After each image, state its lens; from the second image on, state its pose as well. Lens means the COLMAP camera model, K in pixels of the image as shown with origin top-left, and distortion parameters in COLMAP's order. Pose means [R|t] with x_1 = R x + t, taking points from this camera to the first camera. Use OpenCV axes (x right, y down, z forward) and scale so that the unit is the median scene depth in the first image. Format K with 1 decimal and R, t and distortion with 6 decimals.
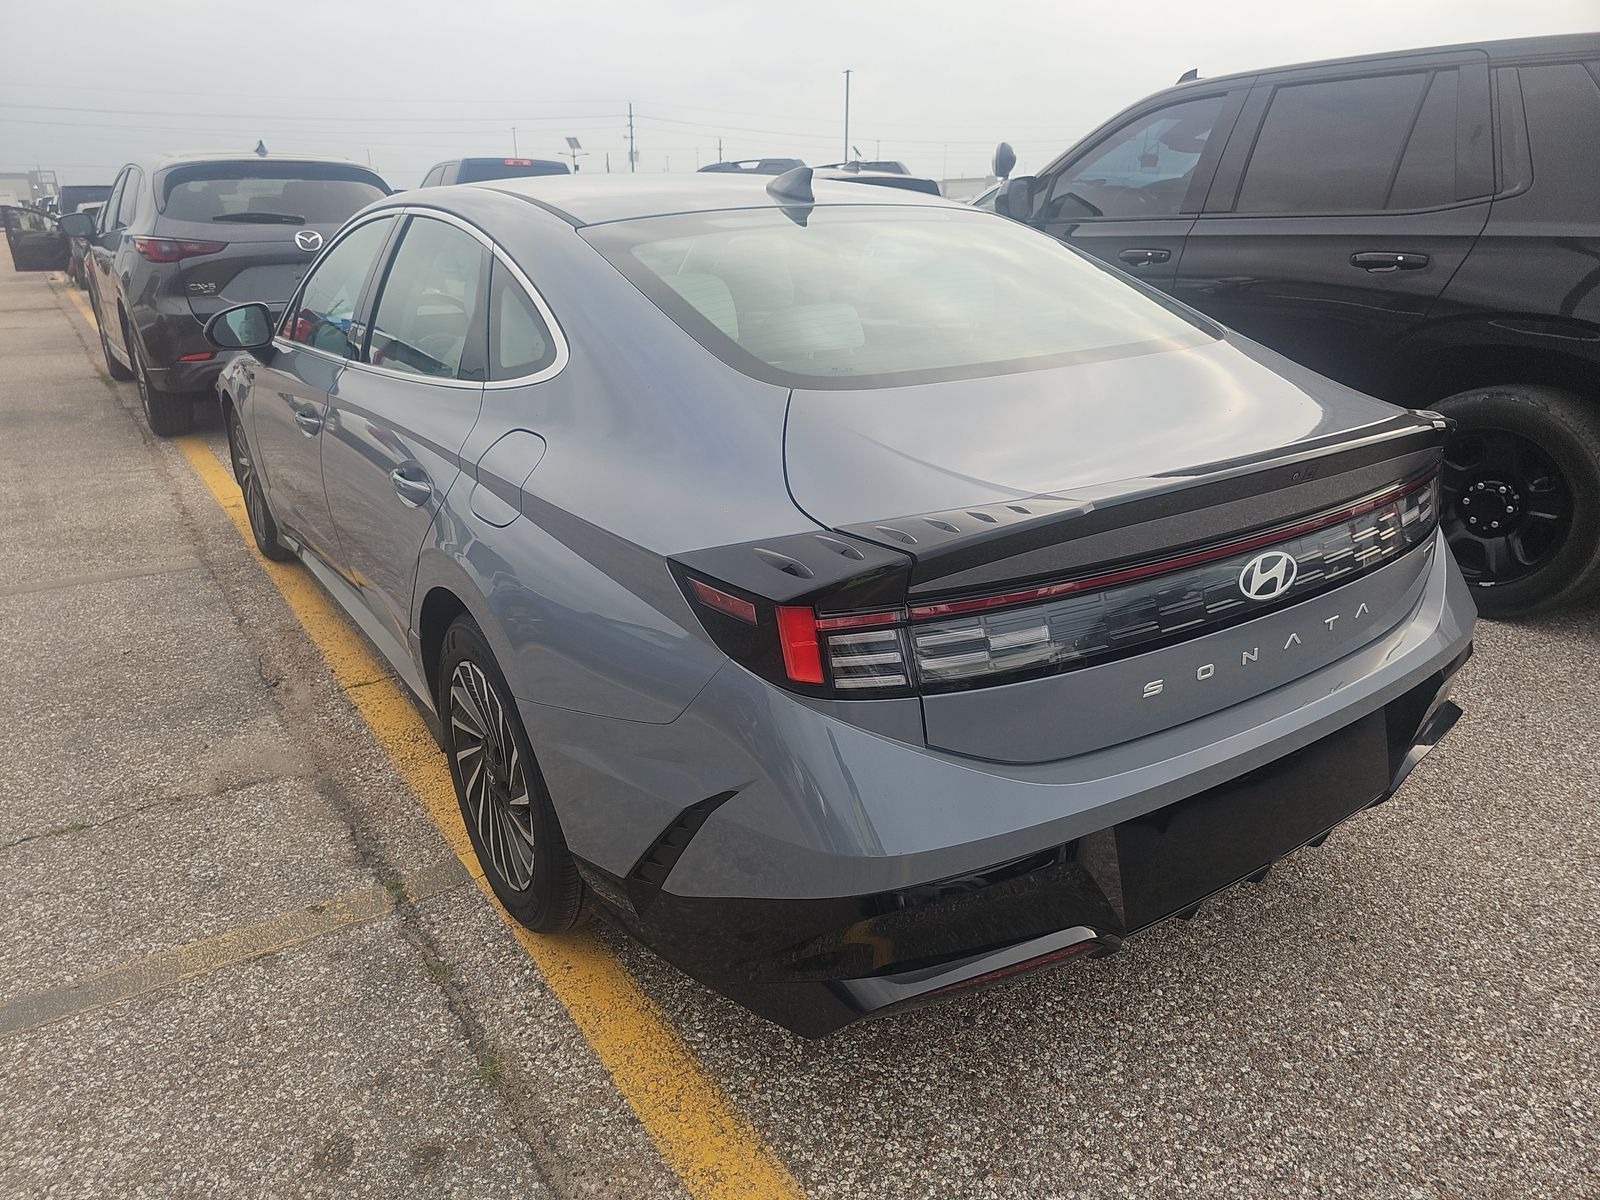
lens RADIAL K [[1074.0, 0, 800.0], [0, 1074.0, 600.0], [0, 0, 1]] dist [0.045733, -0.034709]
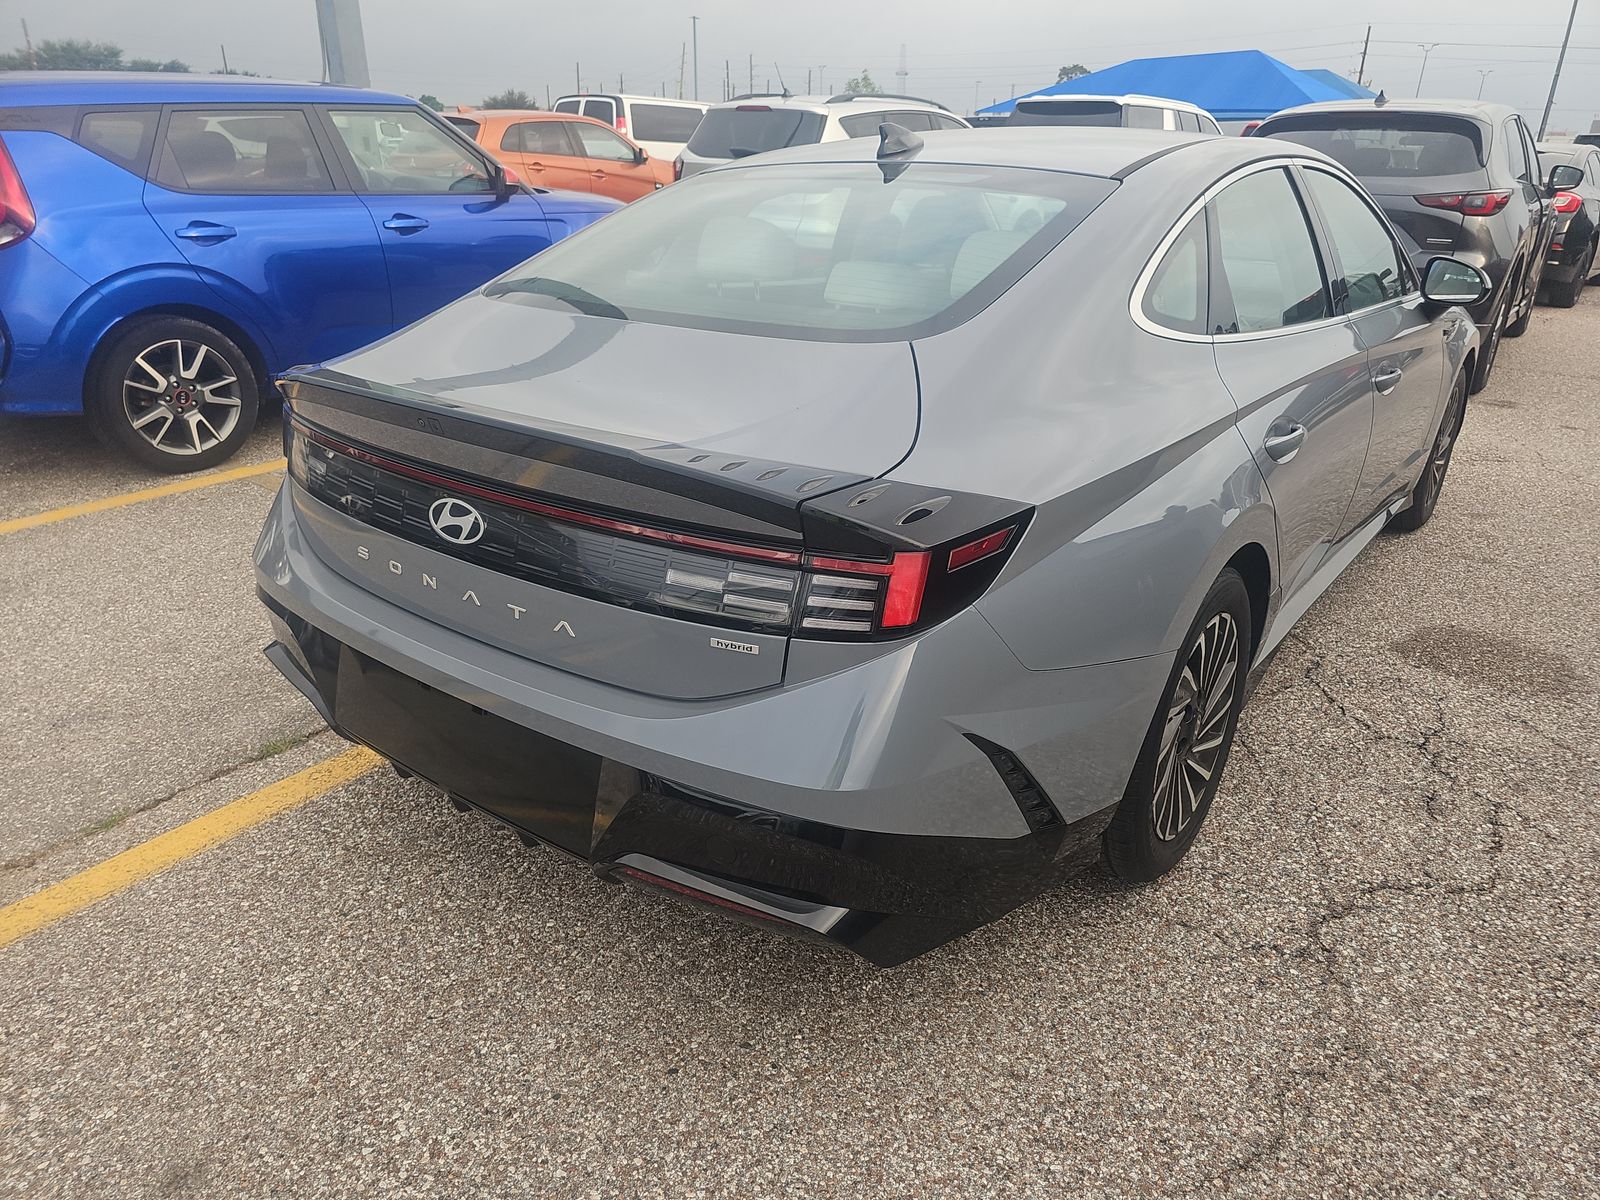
lens RADIAL K [[1086.2, 0, 796.3], [0, 1086.2, 580.2], [0, 0, 1]] dist [0.046896, -0.047779]
pose [[0.306155, 0.360390, -0.881129, 1.442986], [-0.340201, 0.905873, 0.252305, -0.340472], [0.889119, 0.222517, 0.399942, 0.847816]]
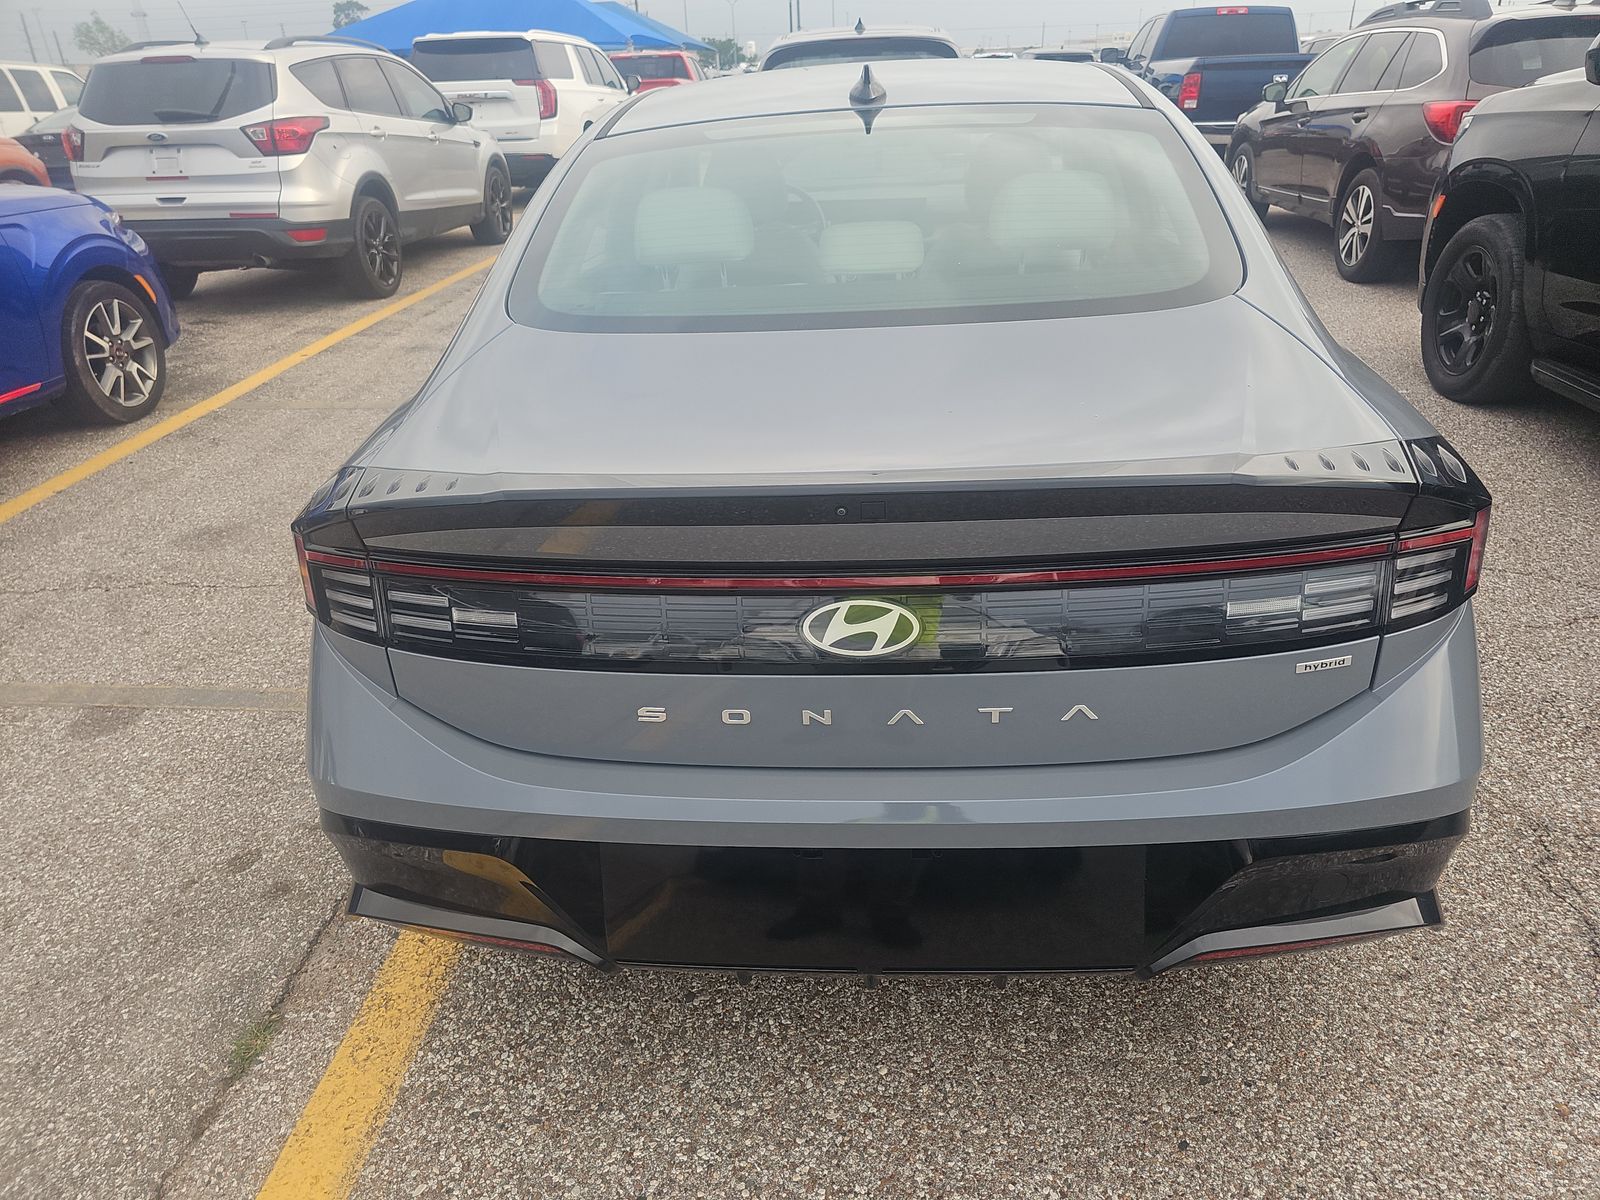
lens RADIAL K [[1086.2, 0, 796.3], [0, 1086.2, 580.2], [0, 0, 1]] dist [0.046896, -0.047779]
pose [[0.783770, 0.237038, -0.574036, 0.812474], [-0.178711, 0.971284, 0.157068, -0.166752], [0.594783, -0.020519, 0.803624, 0.319749]]
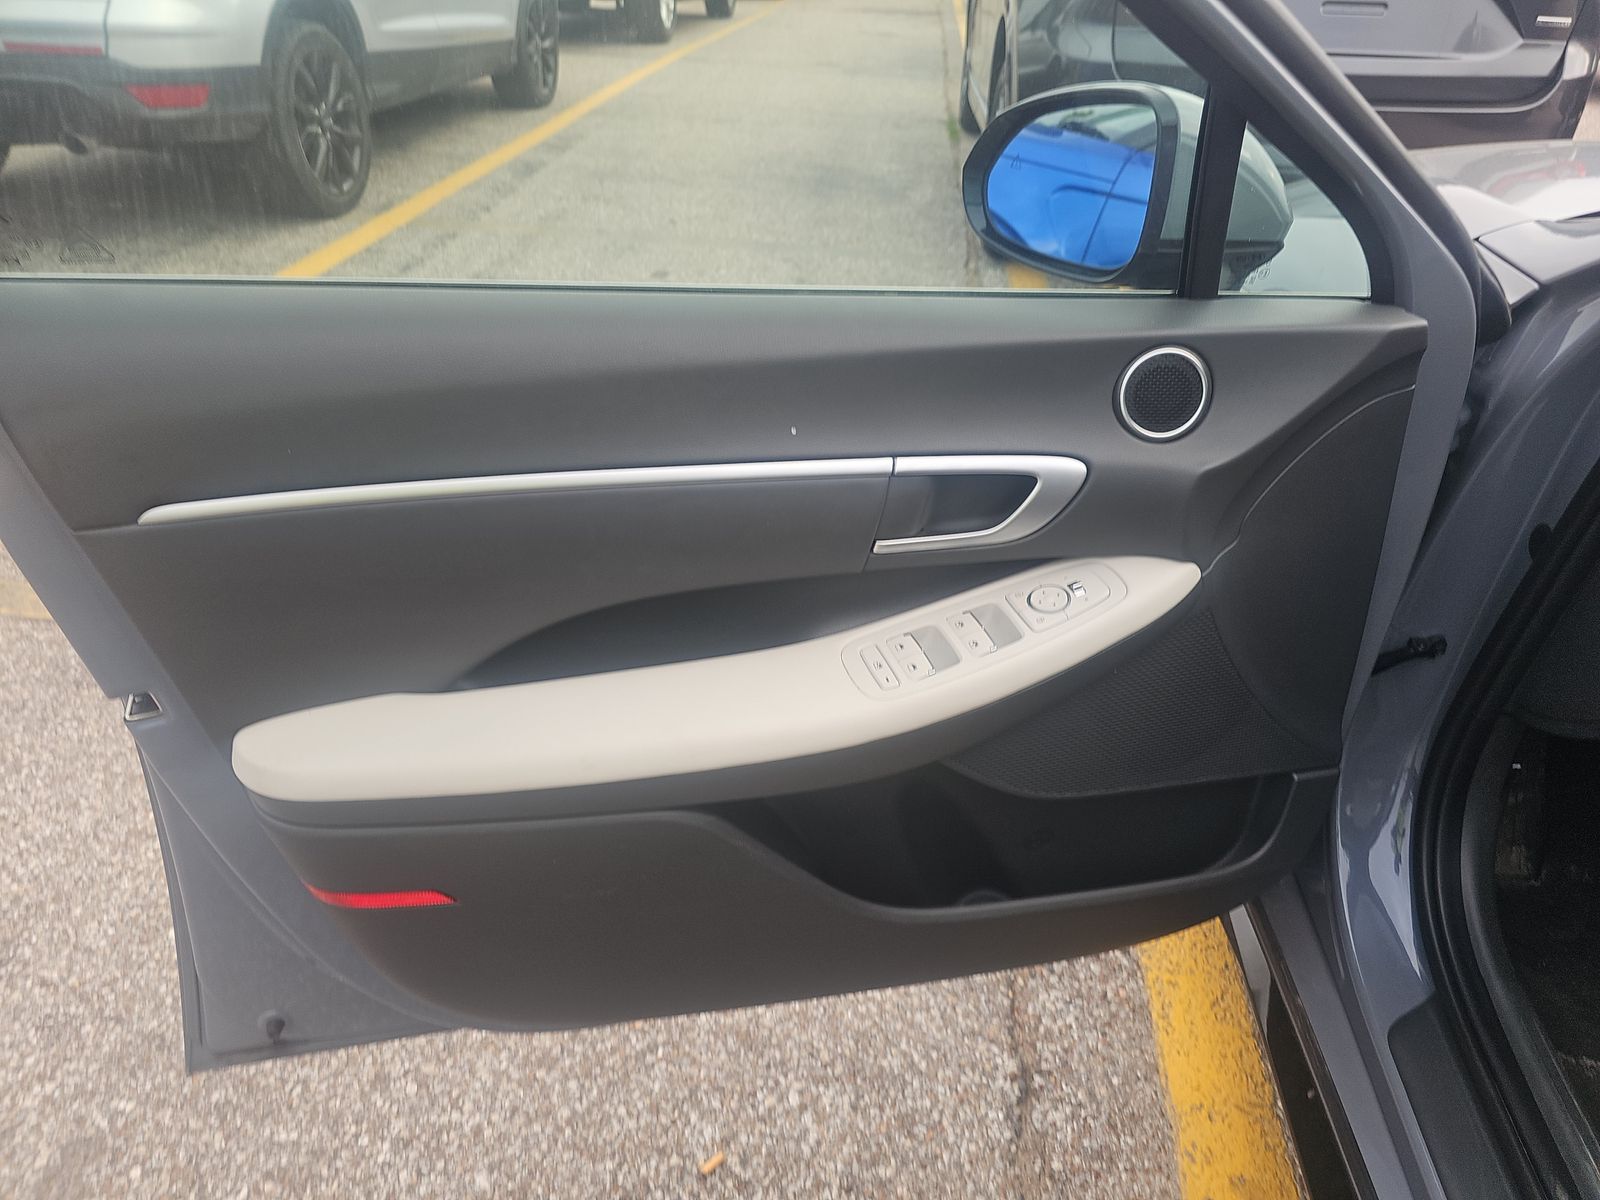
lens RADIAL K [[1074.0, 0, 800.0], [0, 1074.0, 600.0], [0, 0, 1]] dist [0.045733, -0.034709]
pose [[0.760500, 0.367268, -0.535493, -1.026154], [-0.241086, 0.925433, 0.292321, -0.474849], [0.602923, -0.093211, 0.792335, 1.625830]]
